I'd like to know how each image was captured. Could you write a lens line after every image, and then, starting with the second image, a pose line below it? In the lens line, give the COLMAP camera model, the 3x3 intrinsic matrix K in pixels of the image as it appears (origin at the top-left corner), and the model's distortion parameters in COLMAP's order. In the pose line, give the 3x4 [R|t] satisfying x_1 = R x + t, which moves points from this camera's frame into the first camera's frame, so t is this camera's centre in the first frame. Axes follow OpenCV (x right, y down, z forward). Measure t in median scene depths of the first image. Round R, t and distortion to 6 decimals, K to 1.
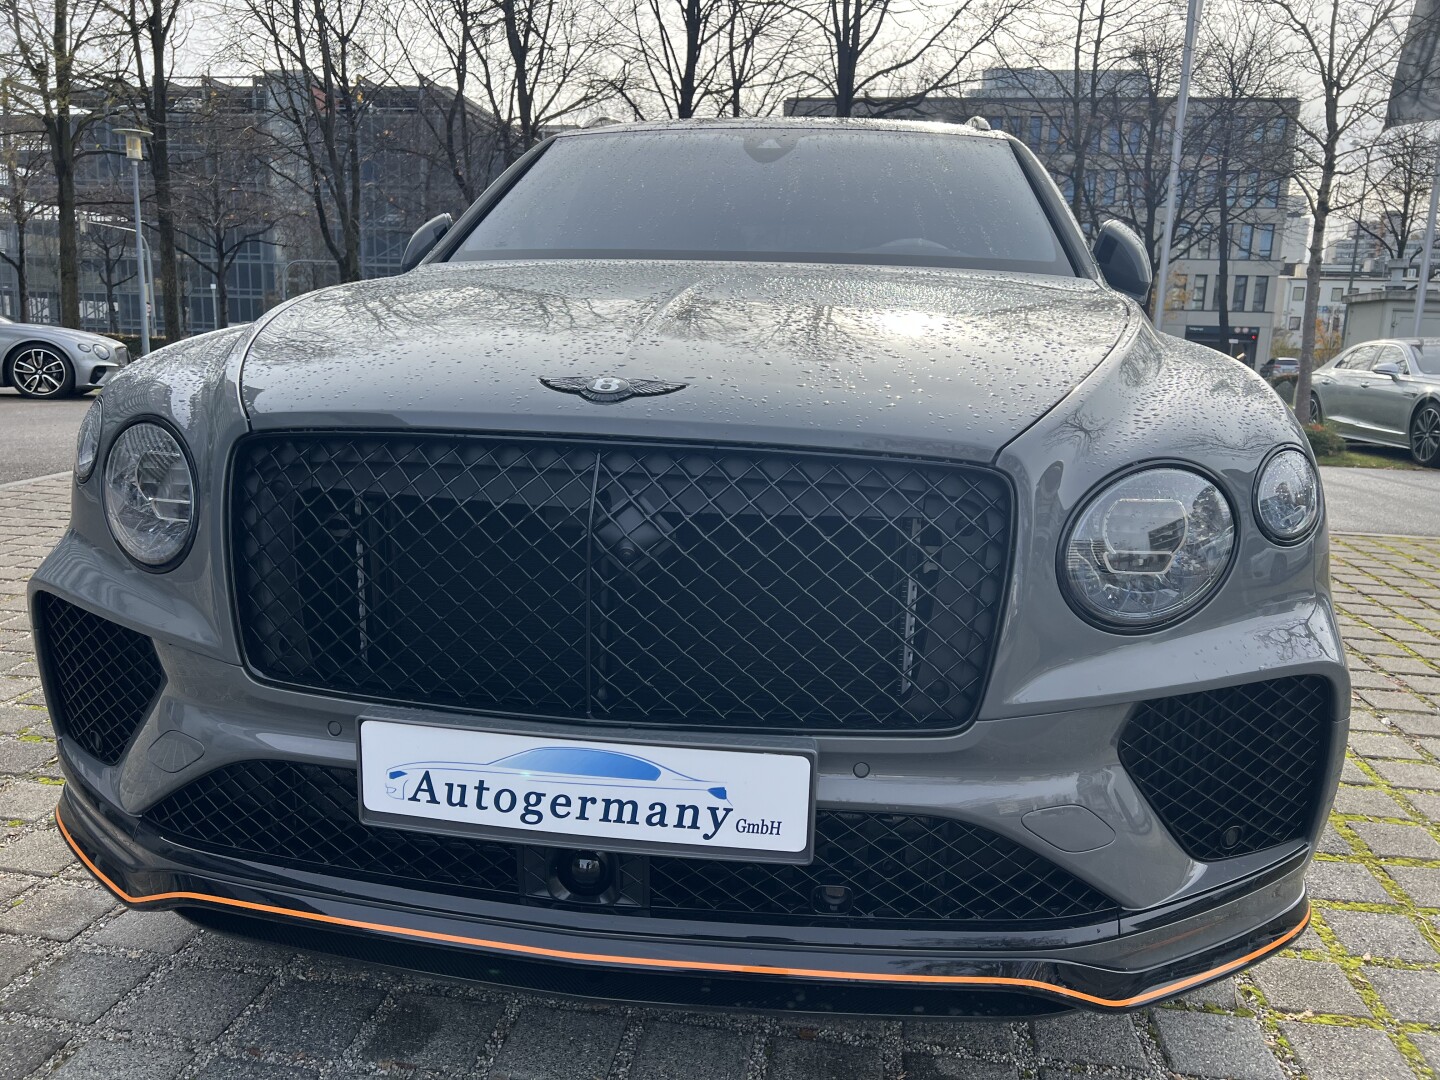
lens RADIAL K [[1080.0, 0, 729.1], [0, 1080.0, 545.8], [0, 0, 1]] dist [0.084931, -0.101934]
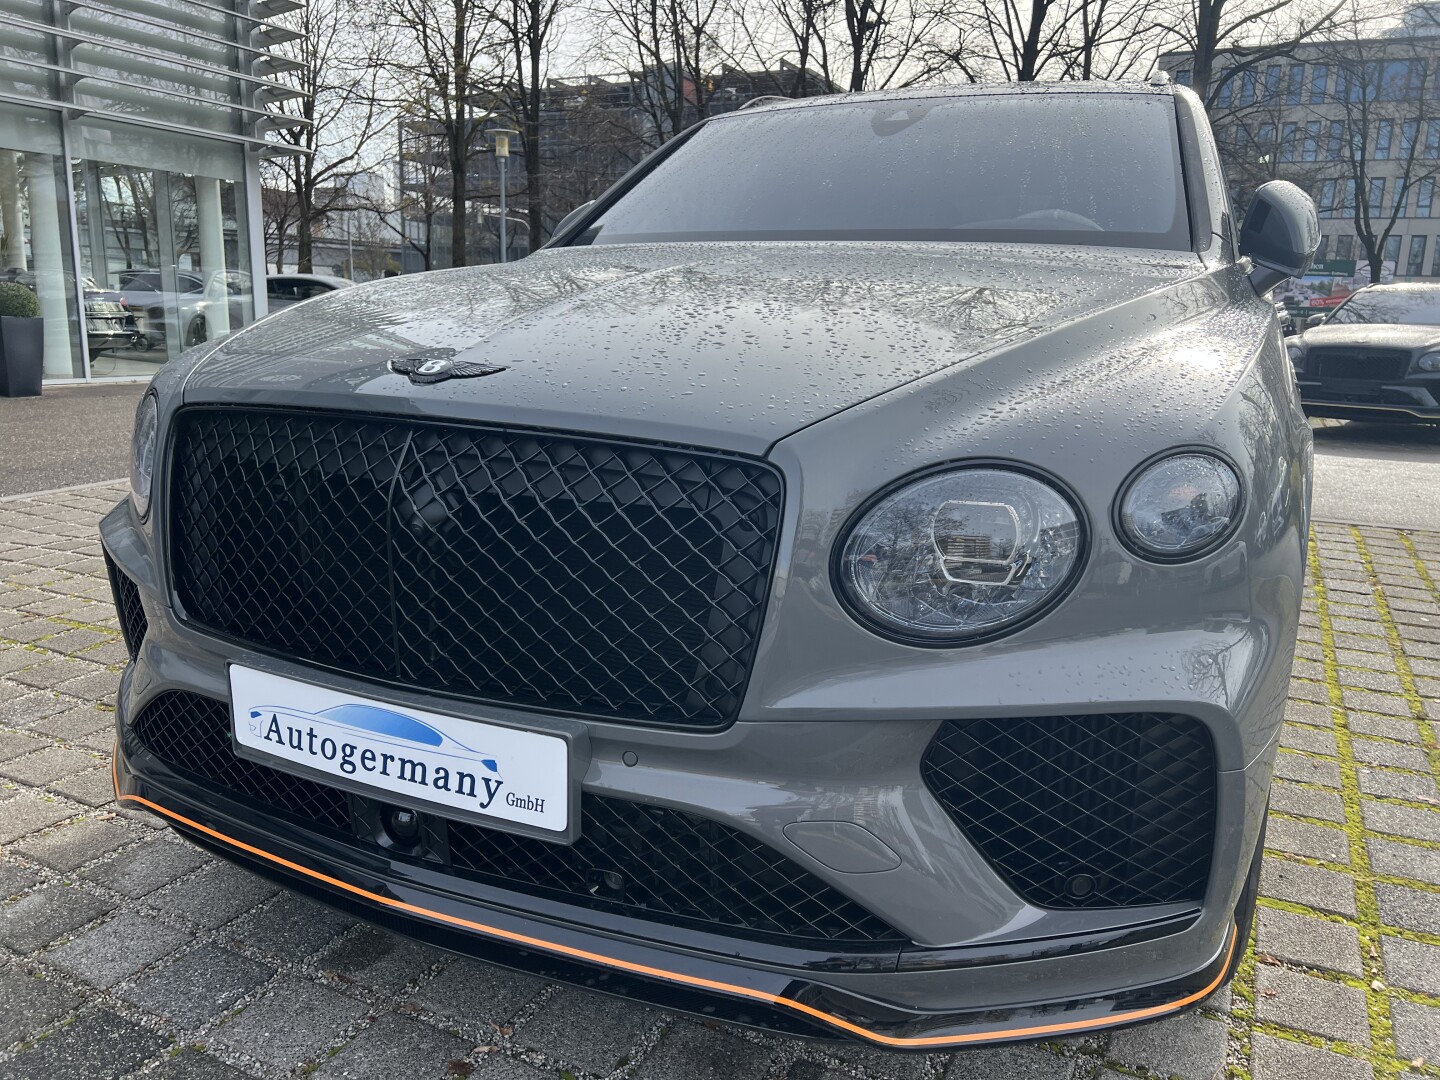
lens RADIAL K [[1090.8, 0, 730.6], [0, 1090.8, 542.4], [0, 0, 1]] dist [0.062222, -0.076969]
pose [[0.951647, 0.060217, -0.301233, 0.490952], [-0.055546, 0.998166, 0.024053, -0.020946], [0.302129, -0.006158, 0.953247, 0.071555]]
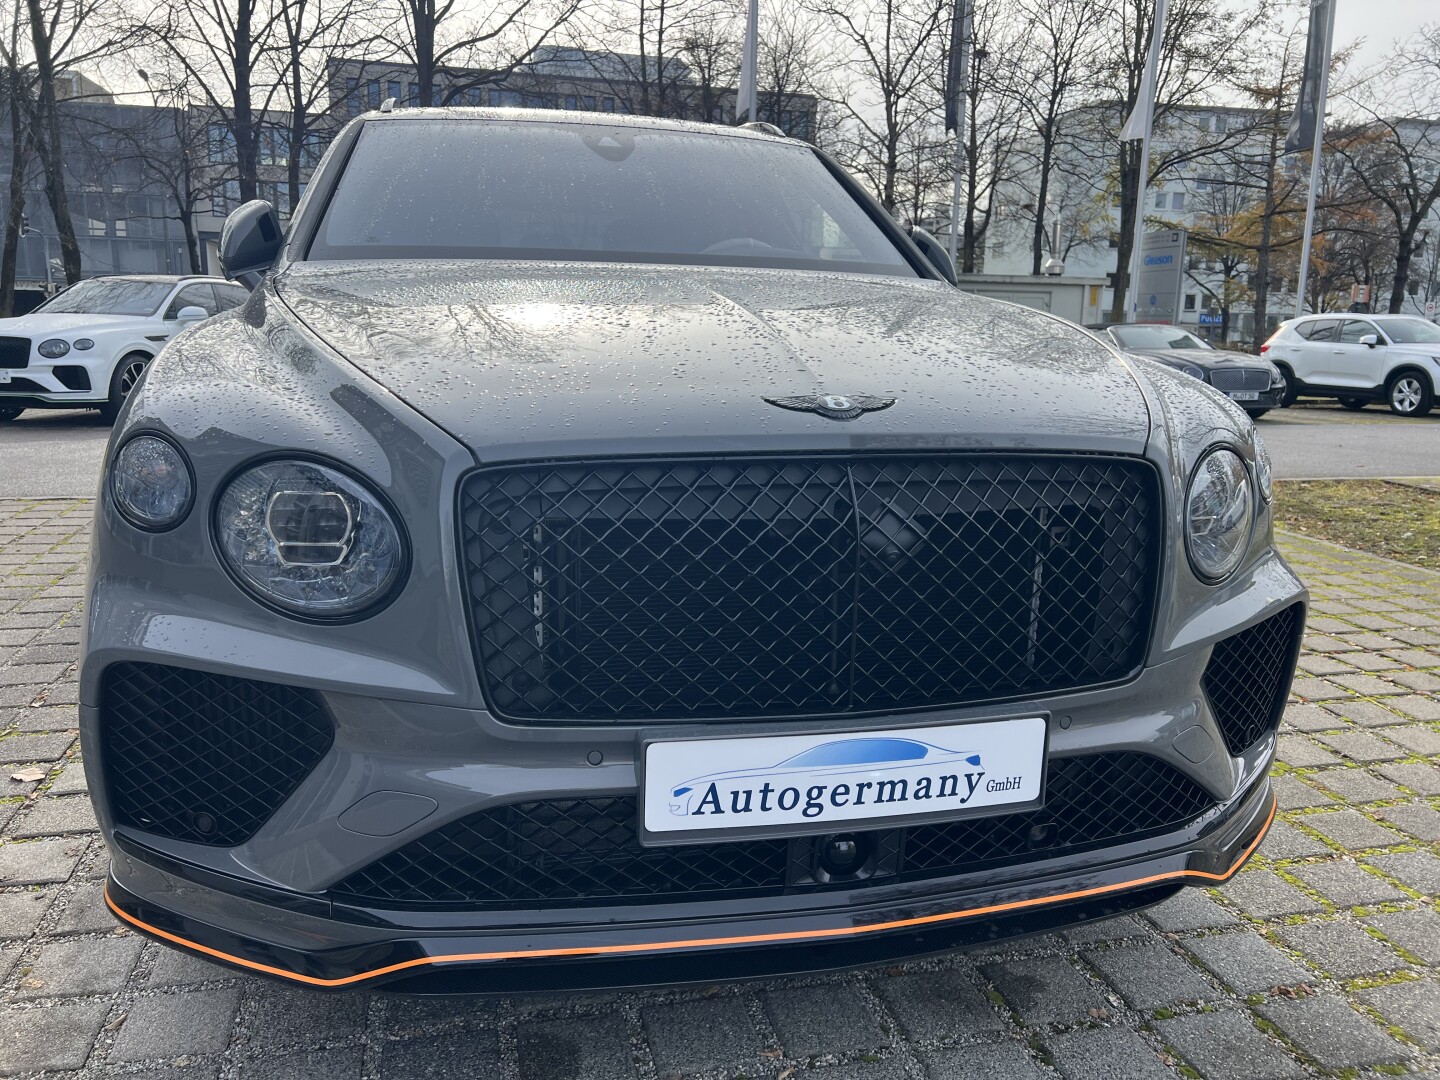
lens RADIAL K [[1082.0, 0, 714.4], [0, 1082.0, 537.8], [0, 0, 1]] dist [0.071481, -0.079107]
pose [[0.929339, -0.084033, 0.359537, -0.624697], [0.078285, 0.996463, 0.030546, -0.056695], [-0.360832, -0.000241, 0.932631, 0.038528]]
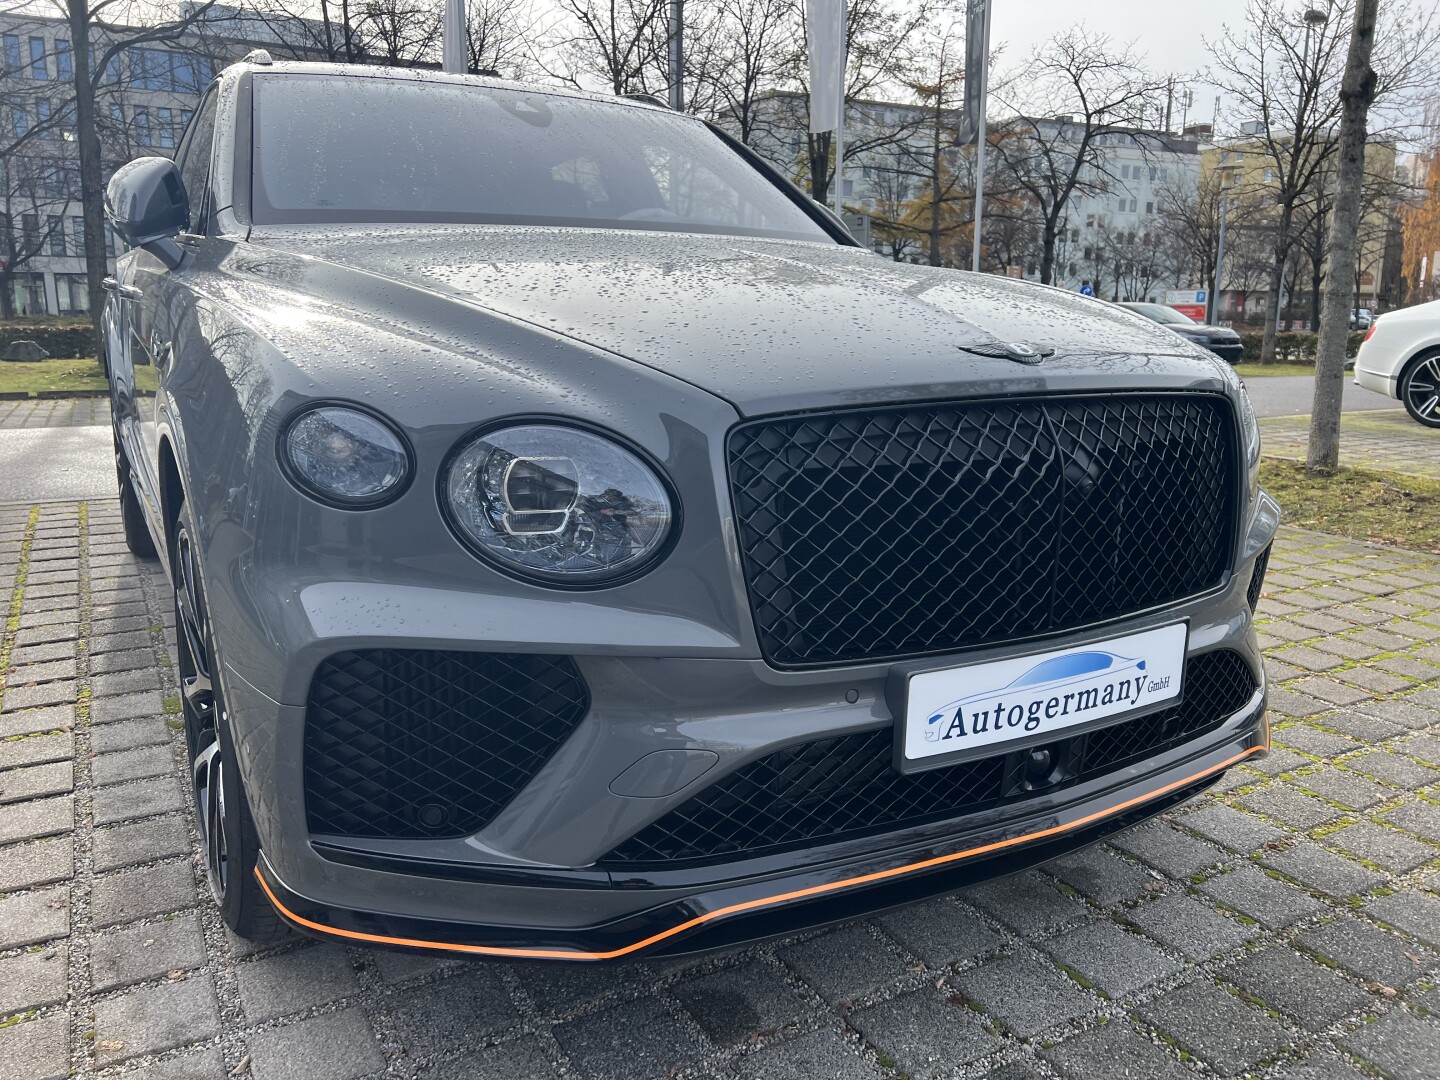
lens RADIAL K [[1083.5, 0, 721.8], [0, 1083.5, 535.2], [0, 0, 1]] dist [0.061236, -0.069847]
pose [[0.788879, -0.150703, 0.595783, -1.093719], [0.133537, 0.988338, 0.073182, -0.078971], [-0.599864, 0.021827, 0.799804, 0.258293]]
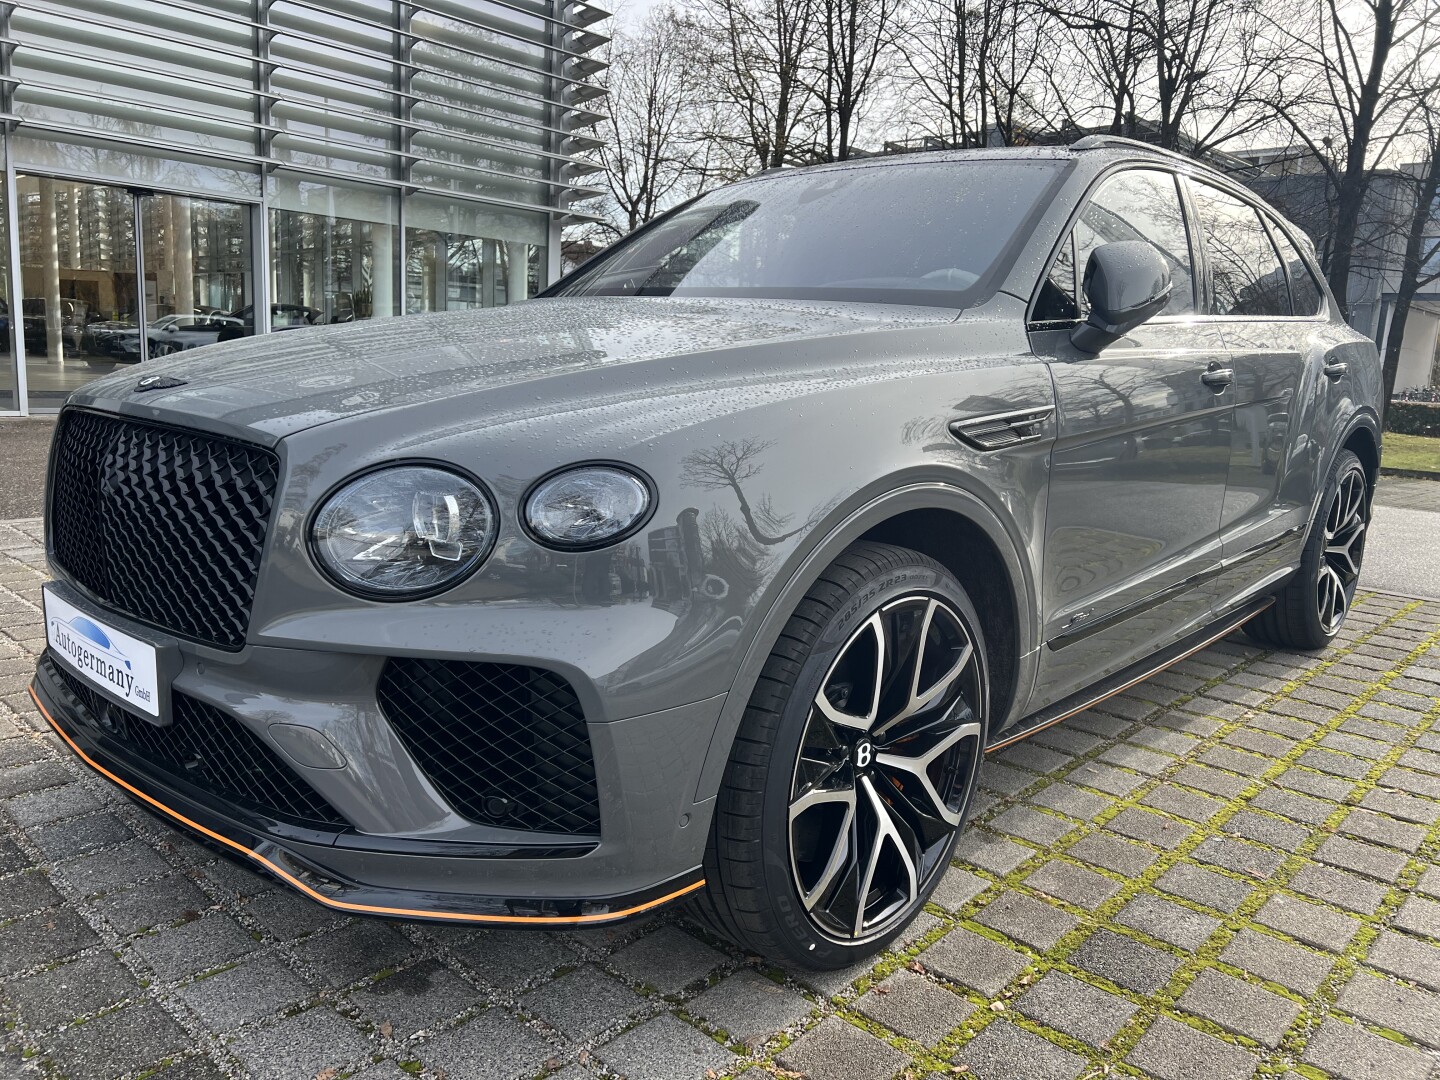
lens RADIAL K [[1095.7, 0, 732.6], [0, 1095.7, 541.0], [0, 0, 1]] dist [0.048477, -0.061596]
pose [[0.819210, 0.105351, -0.563734, 1.392862], [-0.127354, 0.991857, 0.000291, -0.034421], [0.559175, 0.071556, 0.825956, 0.221488]]
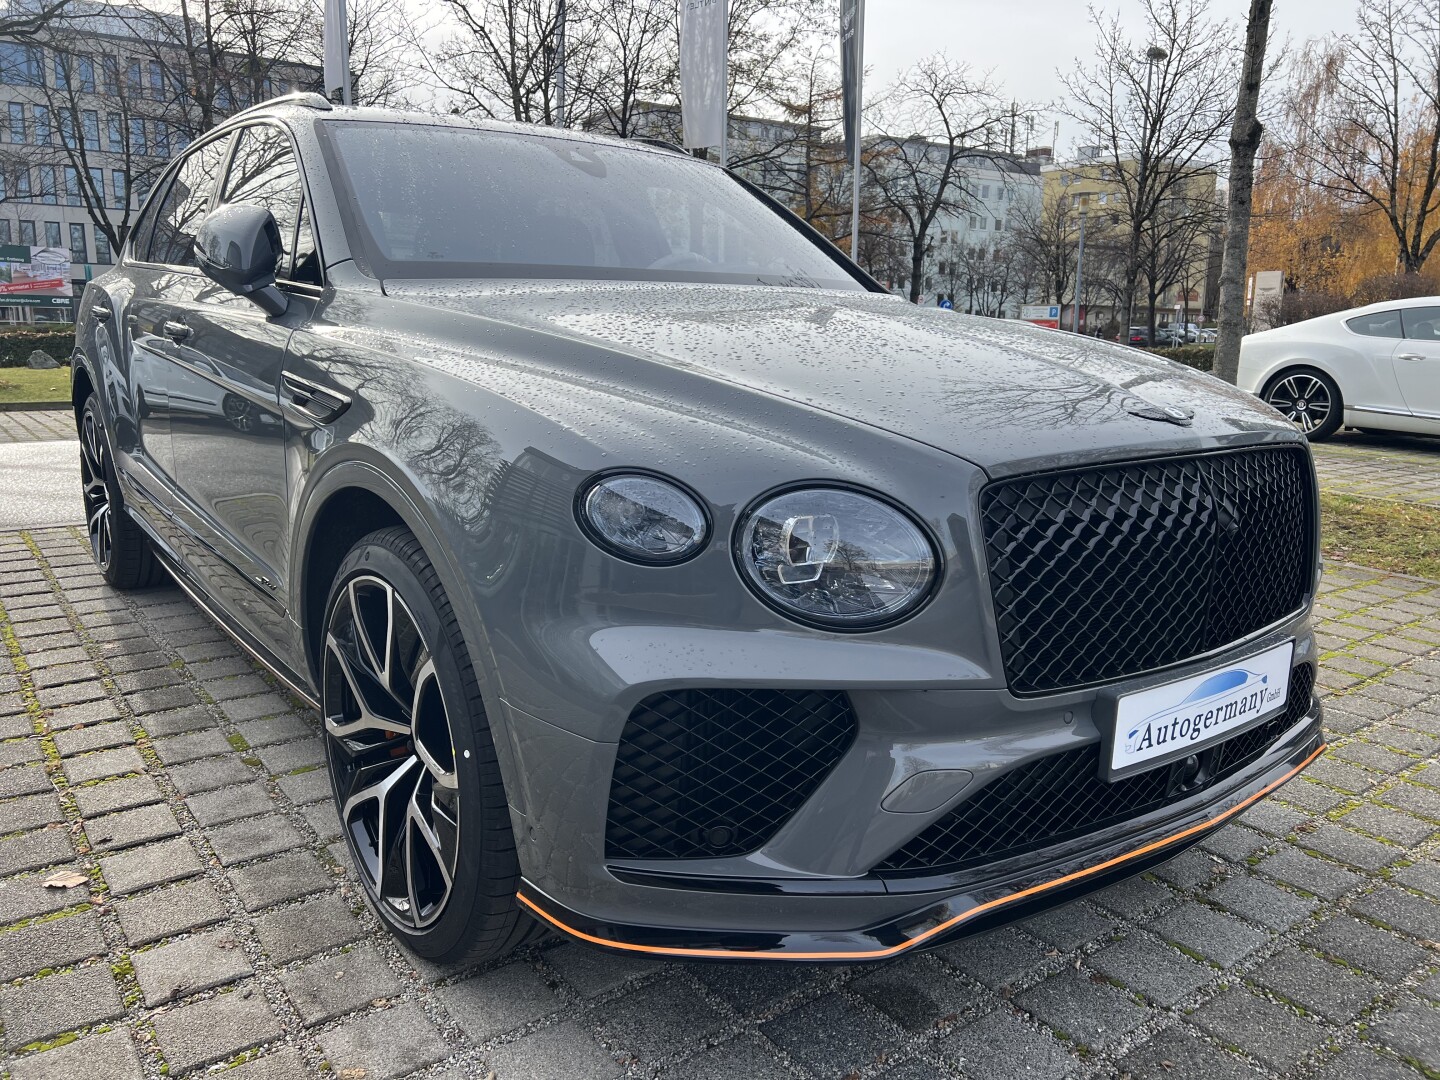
lens RADIAL K [[1085.1, 0, 722.5], [0, 1085.1, 527.9], [0, 0, 1]] dist [0.059595, -0.067576]
pose [[0.705440, -0.154292, 0.691771, -1.485154], [0.140073, 0.987117, 0.077325, -0.190696], [-0.694790, 0.042350, 0.717965, 0.411645]]
